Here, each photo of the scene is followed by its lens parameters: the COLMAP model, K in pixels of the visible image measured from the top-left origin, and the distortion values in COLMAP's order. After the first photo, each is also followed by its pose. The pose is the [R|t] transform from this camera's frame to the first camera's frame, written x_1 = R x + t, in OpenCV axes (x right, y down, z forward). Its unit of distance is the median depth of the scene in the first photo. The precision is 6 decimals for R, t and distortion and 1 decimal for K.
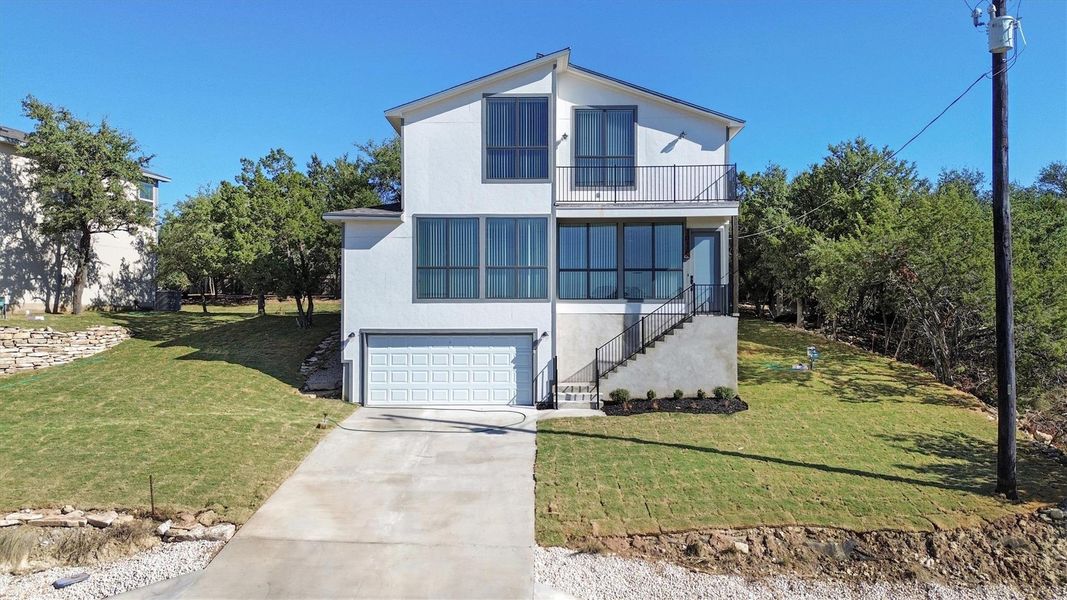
lens RADIAL K [[770.3, 0, 533.5], [0, 770.3, 300.0], [0, 0, 1]] dist [0.041772, -0.000137]
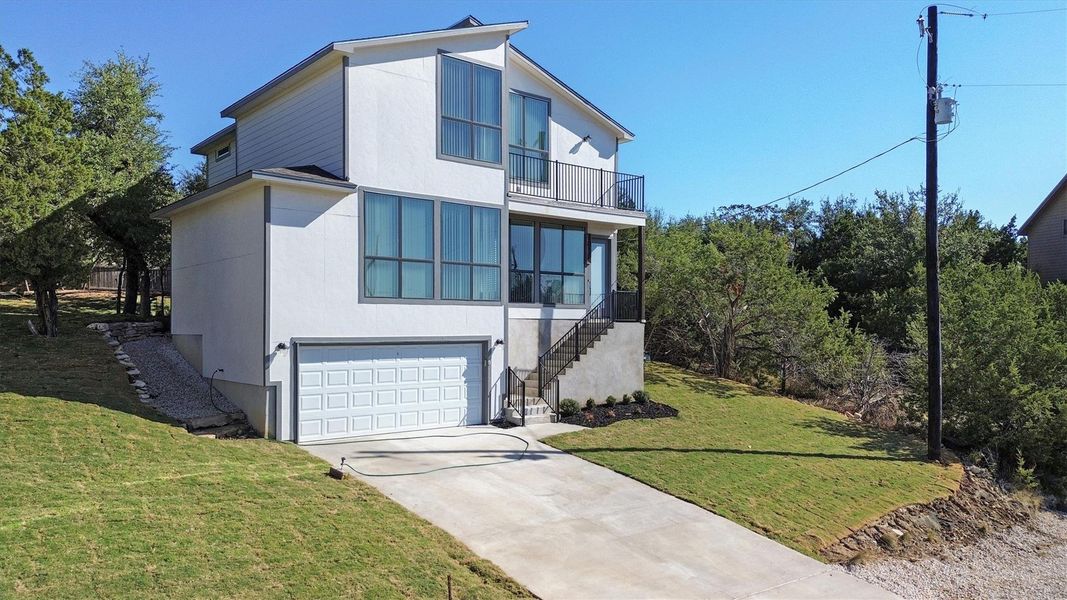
lens RADIAL K [[771.1, 0, 533.5], [0, 771.1, 324.2], [0, 0, 1]] dist [0.001232, -0.000256]
pose [[0.743856, 0.002733, 0.668334, -0.536487], [-0.023735, 0.999469, 0.022330, 0.003447], [-0.667918, -0.032473, 0.743526, 0.318227]]
